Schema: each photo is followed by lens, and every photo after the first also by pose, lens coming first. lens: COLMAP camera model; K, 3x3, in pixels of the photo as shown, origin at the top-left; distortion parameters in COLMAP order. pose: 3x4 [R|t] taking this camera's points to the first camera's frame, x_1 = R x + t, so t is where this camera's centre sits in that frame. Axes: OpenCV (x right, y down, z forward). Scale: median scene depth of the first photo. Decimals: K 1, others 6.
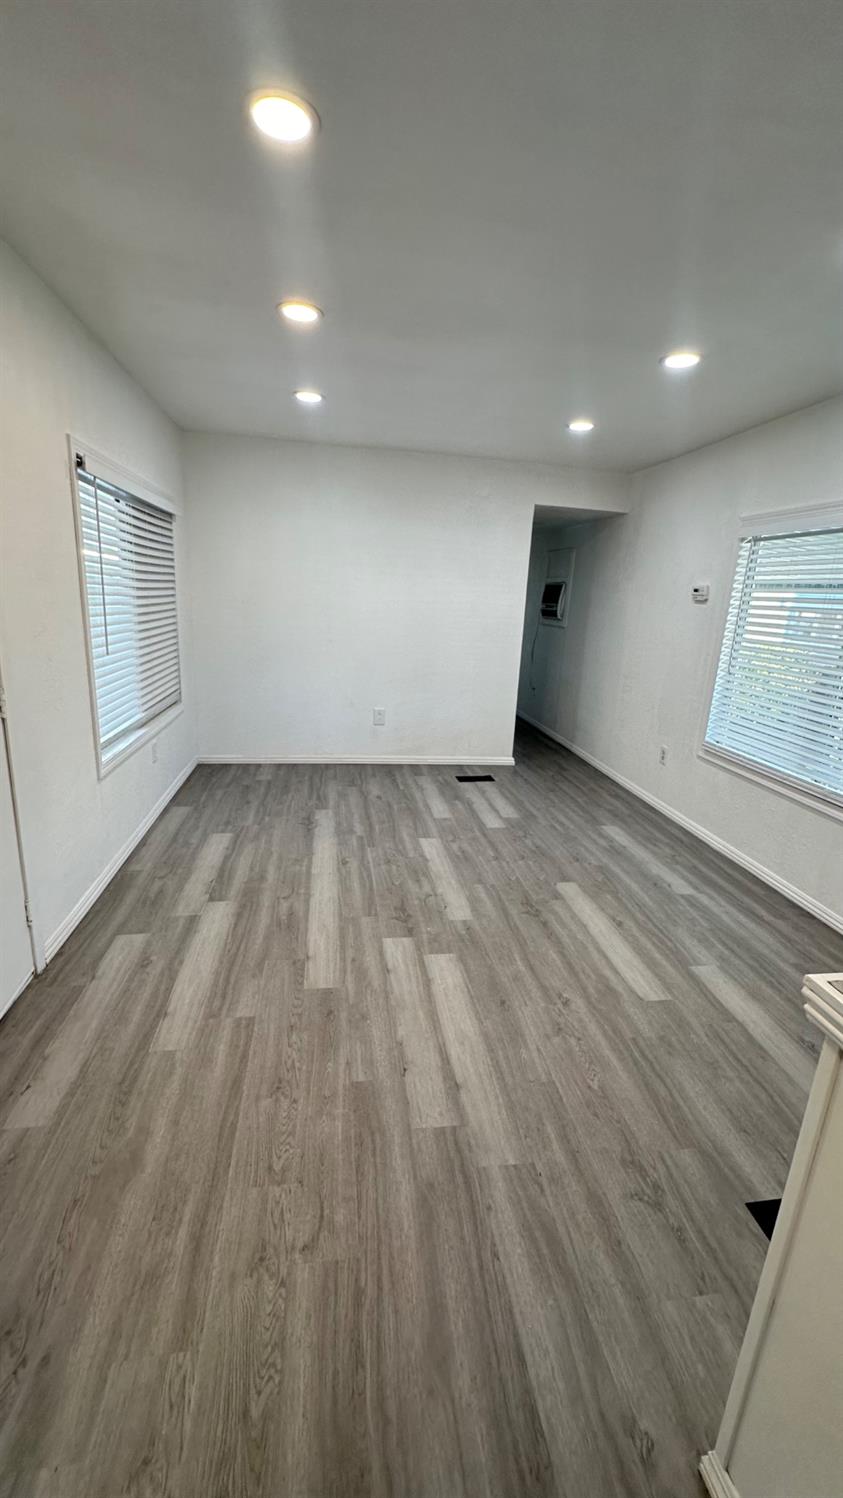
lens RADIAL K [[599.6, 0, 423.5], [0, 599.6, 755.5], [0, 0, 1]] dist [0.000937, 0.000113]
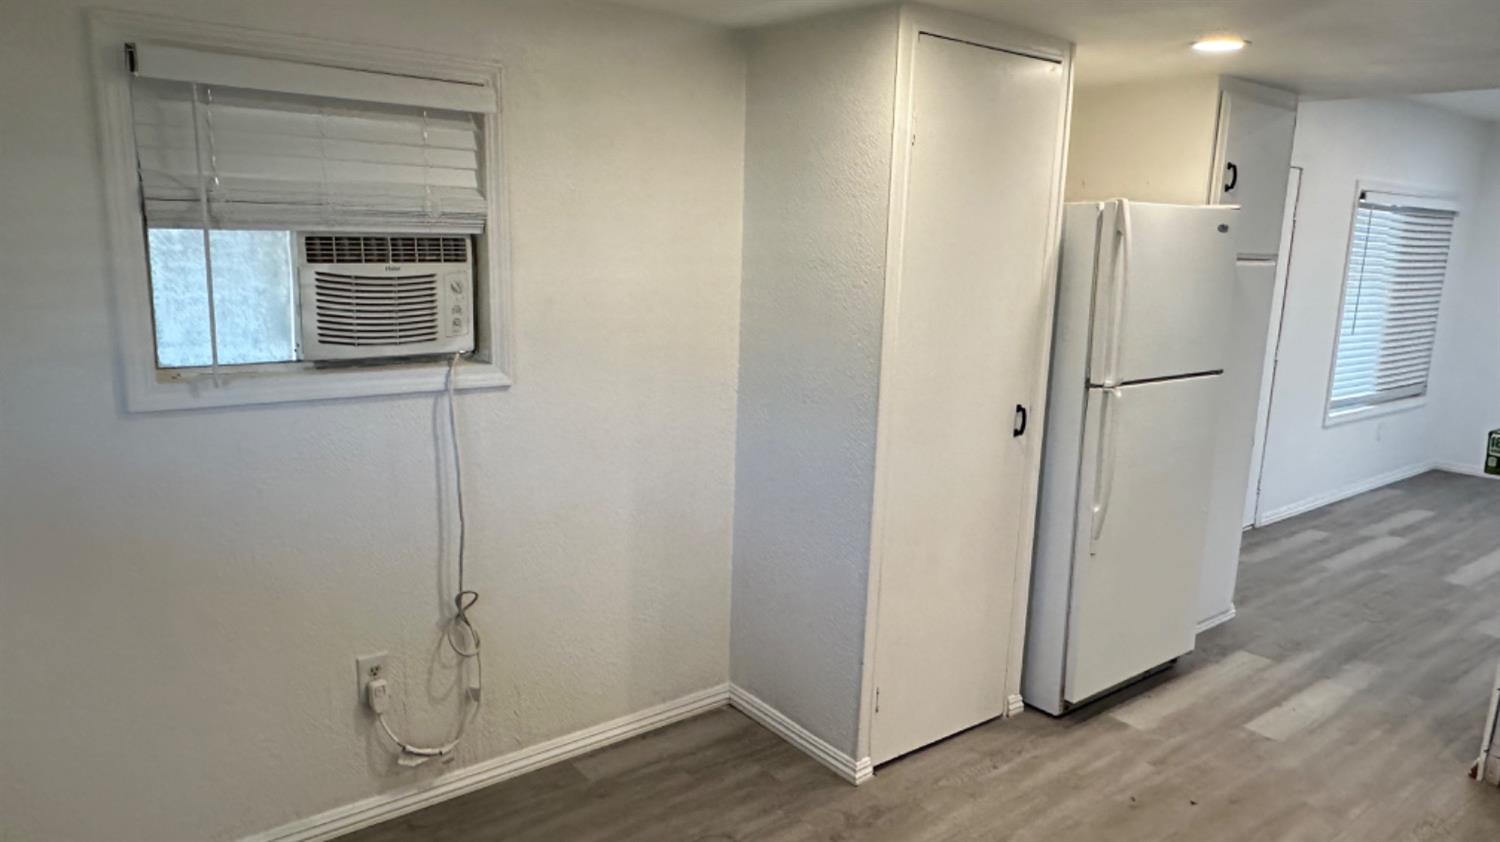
lens RADIAL K [[1002.1, 0, 752.6], [0, 1002.1, 427.0], [0, 0, 1]] dist [-0.008201, -0.003565]
pose [[0.497962, 0.124503, -0.858215, 0.698942], [-0.229367, 0.973306, 0.008114, 0.304436], [0.836316, 0.192806, 0.513227, -1.142345]]
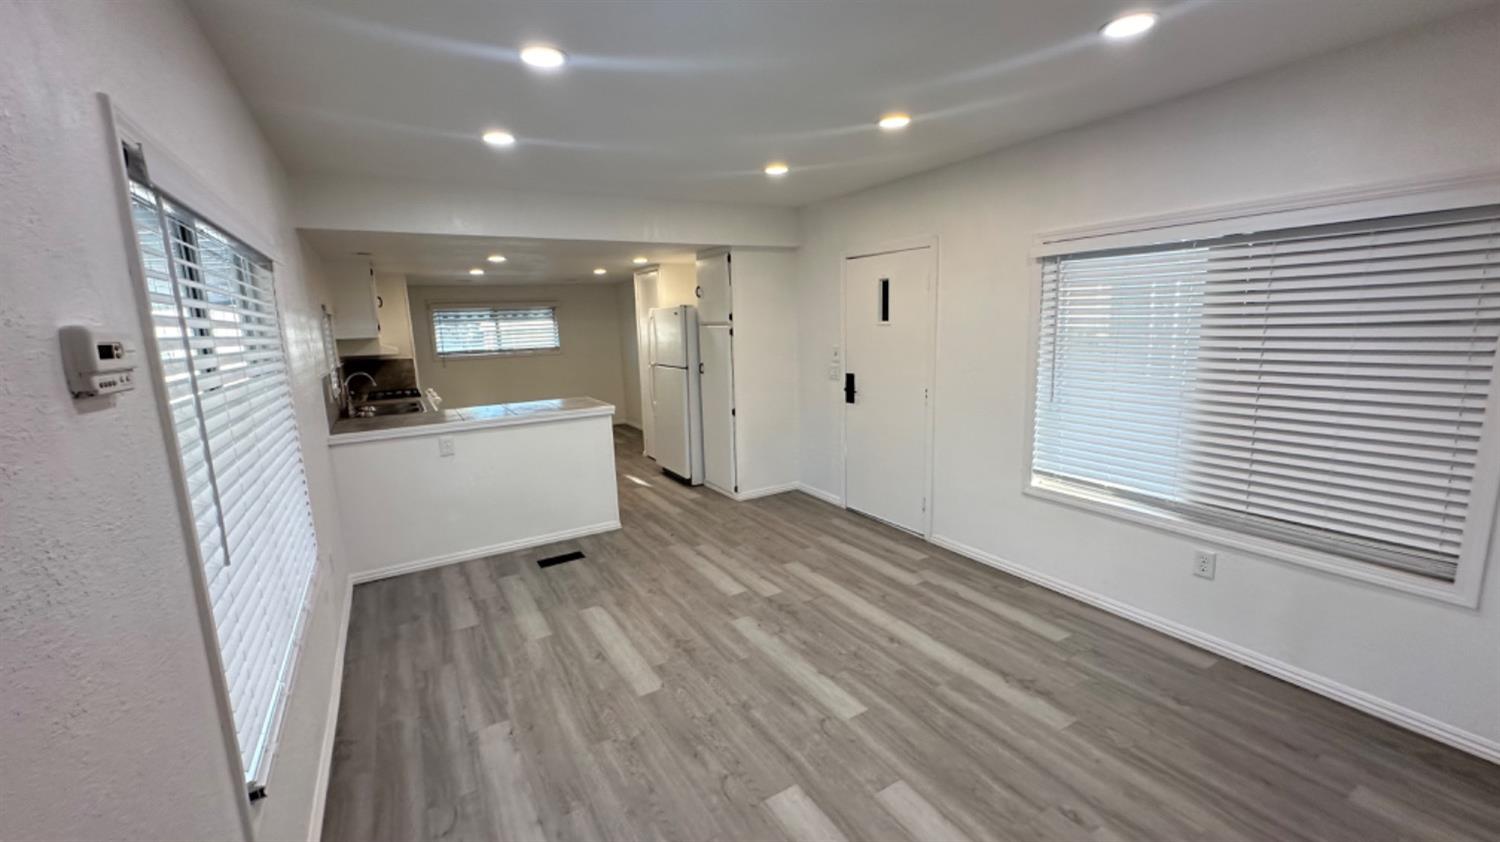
lens RADIAL K [[600.4, 0, 752.3], [0, 600.4, 421.5], [0, 0, 1]] dist [0.000937, 0.000113]
pose [[-0.924612, 0.038673, -0.378941, 0.451775], [-0.117422, 0.917446, 0.380139, -0.506507], [0.362359, 0.395977, -0.843741, 1.780681]]
